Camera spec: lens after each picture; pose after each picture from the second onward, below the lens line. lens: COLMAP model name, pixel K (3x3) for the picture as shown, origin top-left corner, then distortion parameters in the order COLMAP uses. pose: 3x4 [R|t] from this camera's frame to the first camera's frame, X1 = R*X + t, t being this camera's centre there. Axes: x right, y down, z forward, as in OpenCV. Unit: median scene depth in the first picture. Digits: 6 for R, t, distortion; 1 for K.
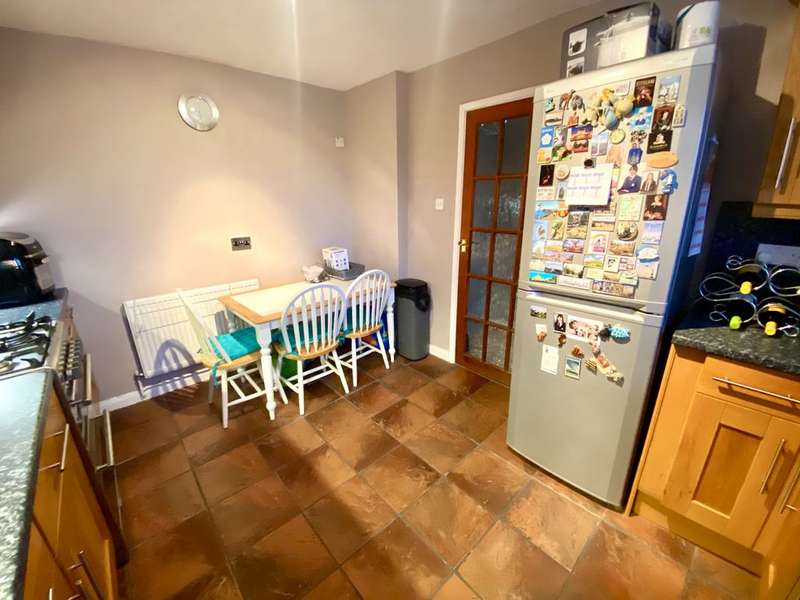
lens RADIAL K [[324.8, 0, 397.9], [0, 324.8, 299.7], [0, 0, 1]] dist [0.043181, -0.030736]
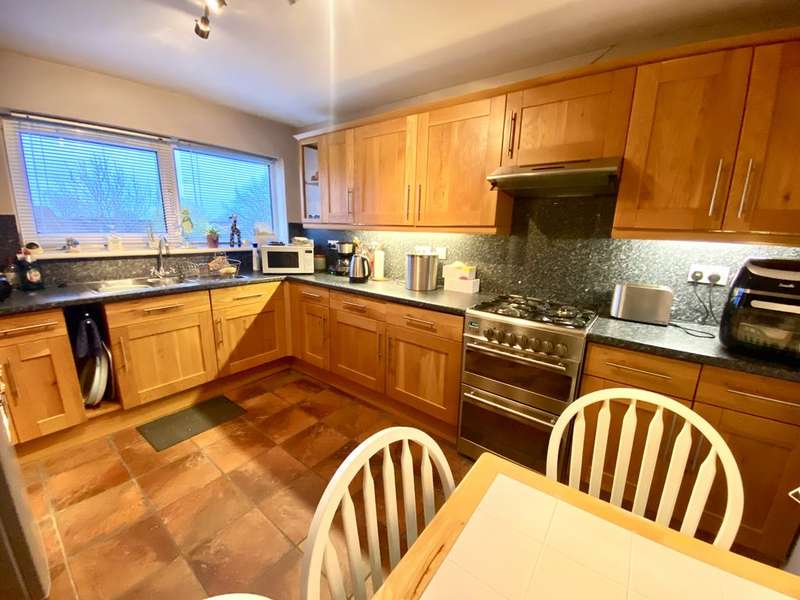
lens RADIAL K [[324.8, 0, 397.9], [0, 324.8, 299.7], [0, 0, 1]] dist [0.043181, -0.030736]
pose [[-0.986025, 0.024837, -0.164737, -0.284306], [-0.061521, 0.864652, 0.498590, -0.463193], [0.154824, 0.501756, -0.851041, 1.622072]]
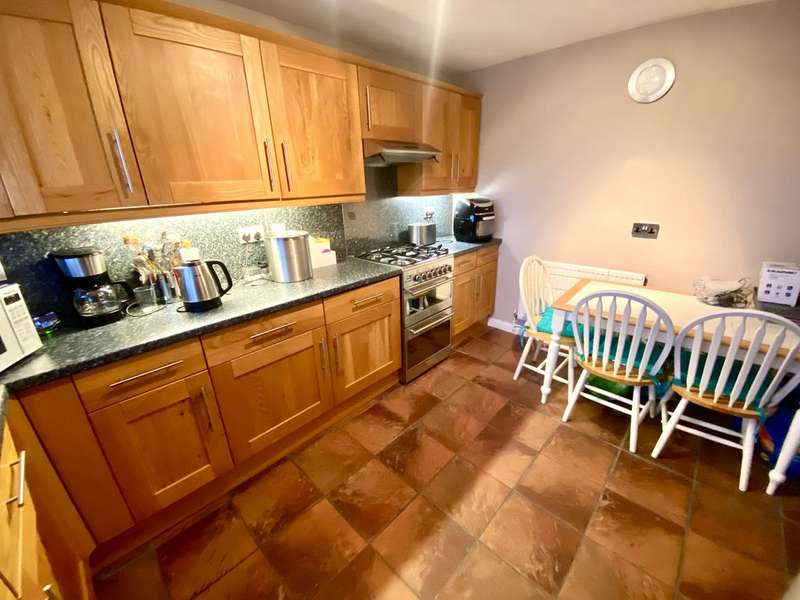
lens RADIAL K [[323.2, 0, 400.0], [0, 323.2, 300.0], [0, 0, 1]] dist [0.000878, -0.005931]
pose [[0.069446, 0.355089, -0.932250, 0.582456], [-0.277256, 0.904558, 0.323888, -0.176771], [0.958283, 0.235979, 0.161268, 0.488885]]
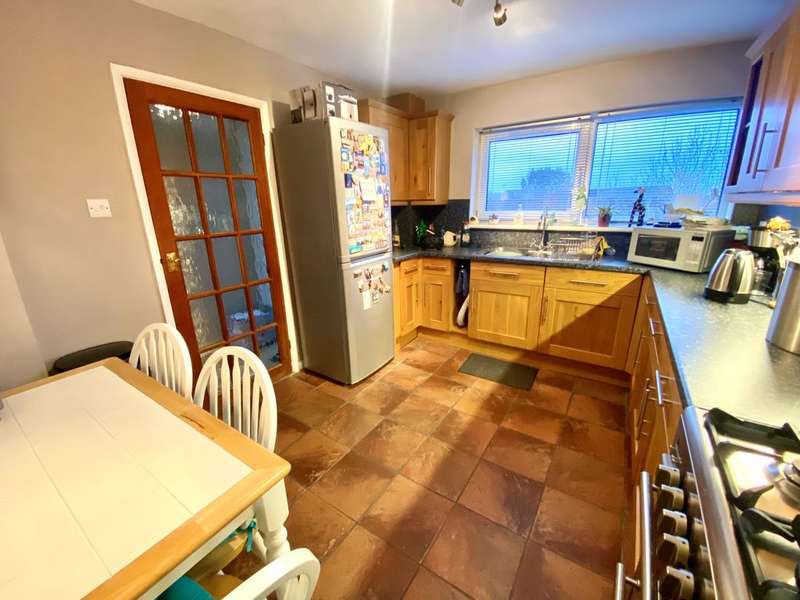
lens RADIAL K [[324.8, 0, 397.9], [0, 324.8, 299.7], [0, 0, 1]] dist [0.043181, -0.030736]
pose [[-0.232892, -0.263924, 0.936005, -1.026133], [0.314383, 0.890360, 0.329277, -0.284645], [-0.920285, 0.370950, -0.124384, 1.064561]]
